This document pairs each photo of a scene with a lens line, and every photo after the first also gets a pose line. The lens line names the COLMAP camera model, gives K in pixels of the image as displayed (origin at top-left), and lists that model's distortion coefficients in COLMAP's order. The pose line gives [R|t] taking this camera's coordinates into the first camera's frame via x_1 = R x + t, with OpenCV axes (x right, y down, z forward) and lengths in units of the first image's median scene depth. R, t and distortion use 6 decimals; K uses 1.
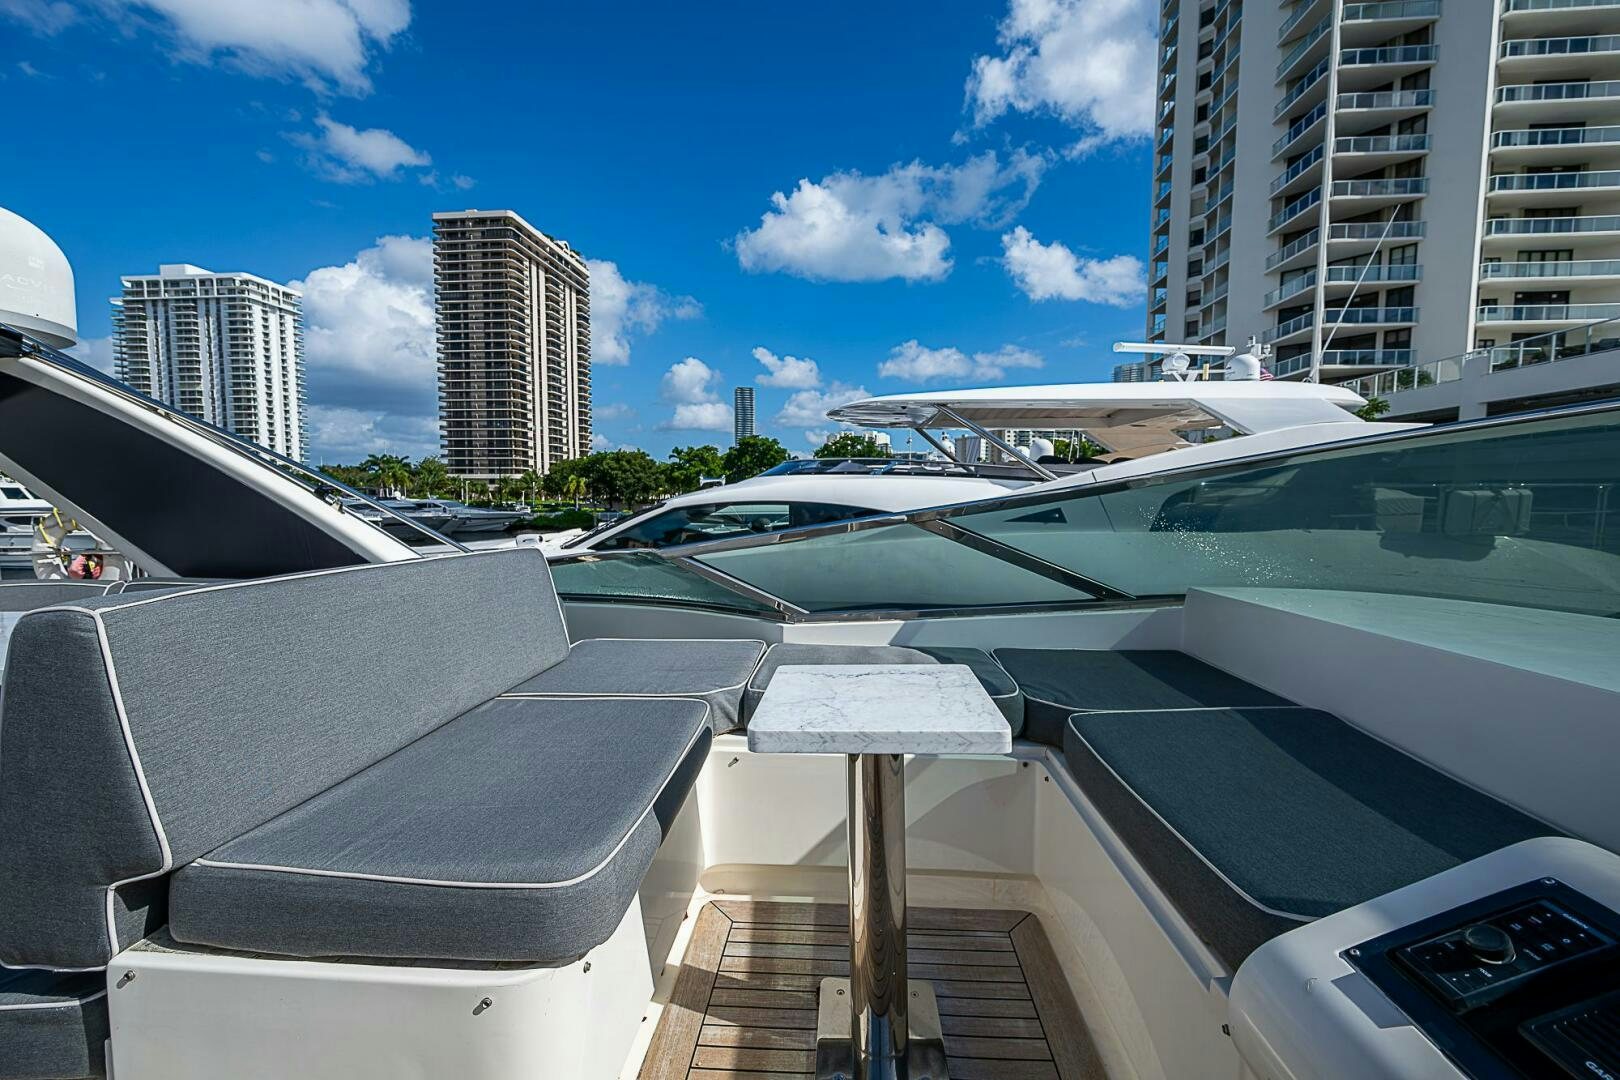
lens RADIAL K [[633.6, 0, 799.5], [0, 633.6, 527.4], [0, 0, 1]] dist [-0.001591, -0.000892]
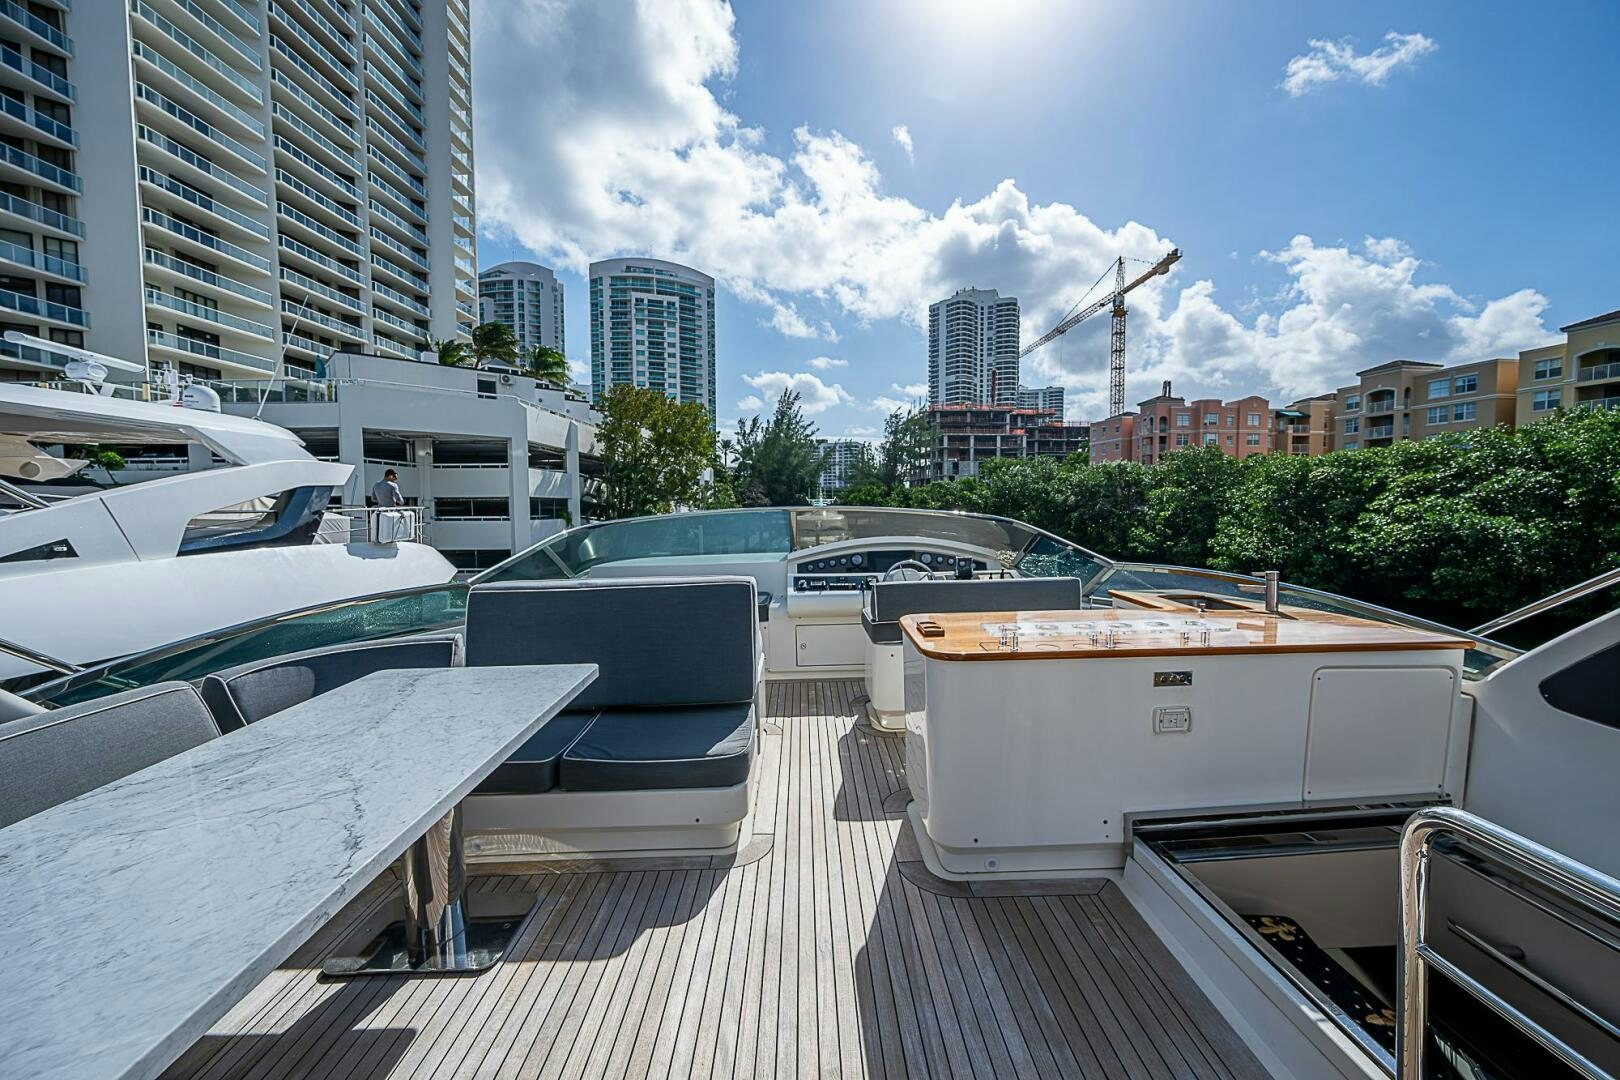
lens RADIAL K [[633.6, 0, 807.9], [0, 633.6, 532.7], [0, 0, 1]] dist [-0.001591, -0.000892]
pose [[-0.098287, -0.052734, 0.993760, -0.096973], [0.058123, 0.996586, 0.058633, -0.006643], [-0.993459, 0.063523, -0.094886, 0.024444]]
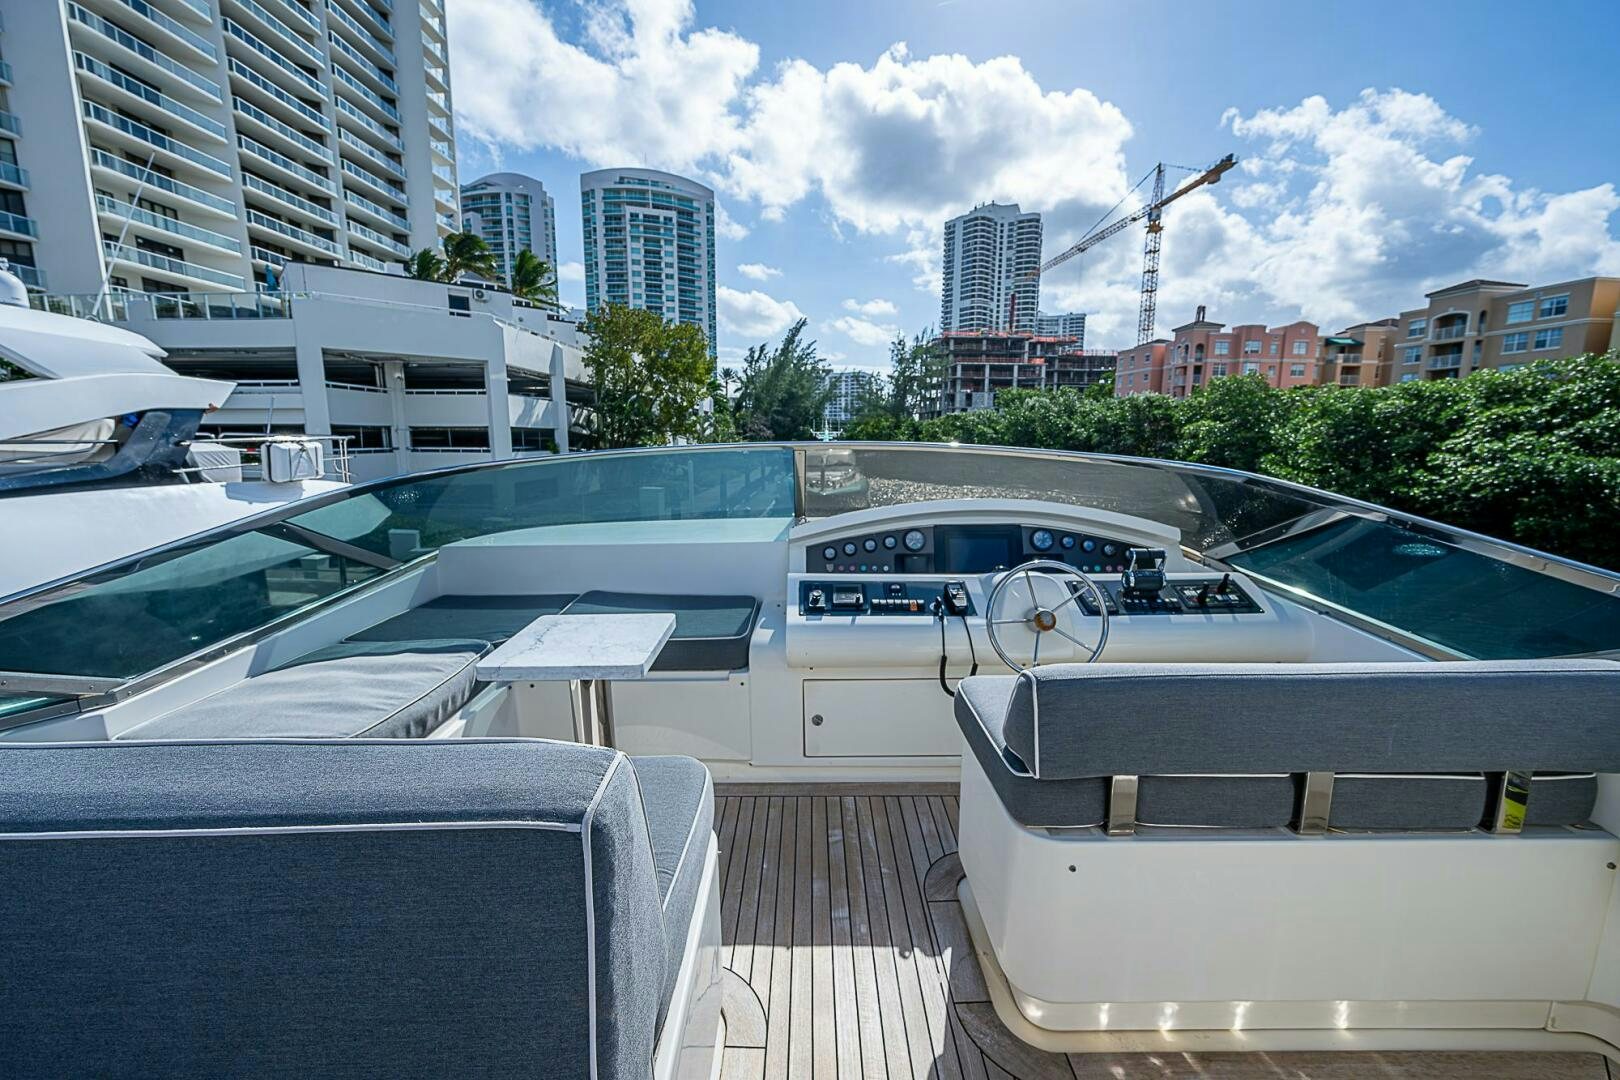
lens RADIAL K [[633.6, 0, 793.3], [0, 633.6, 545.8], [0, 0, 1]] dist [-0.001591, -0.000892]
pose [[-0.069850, -0.176757, 0.981773, -0.042737], [0.050940, 0.982261, 0.180469, -0.005869], [-0.996256, 0.062618, -0.059607, 0.020632]]
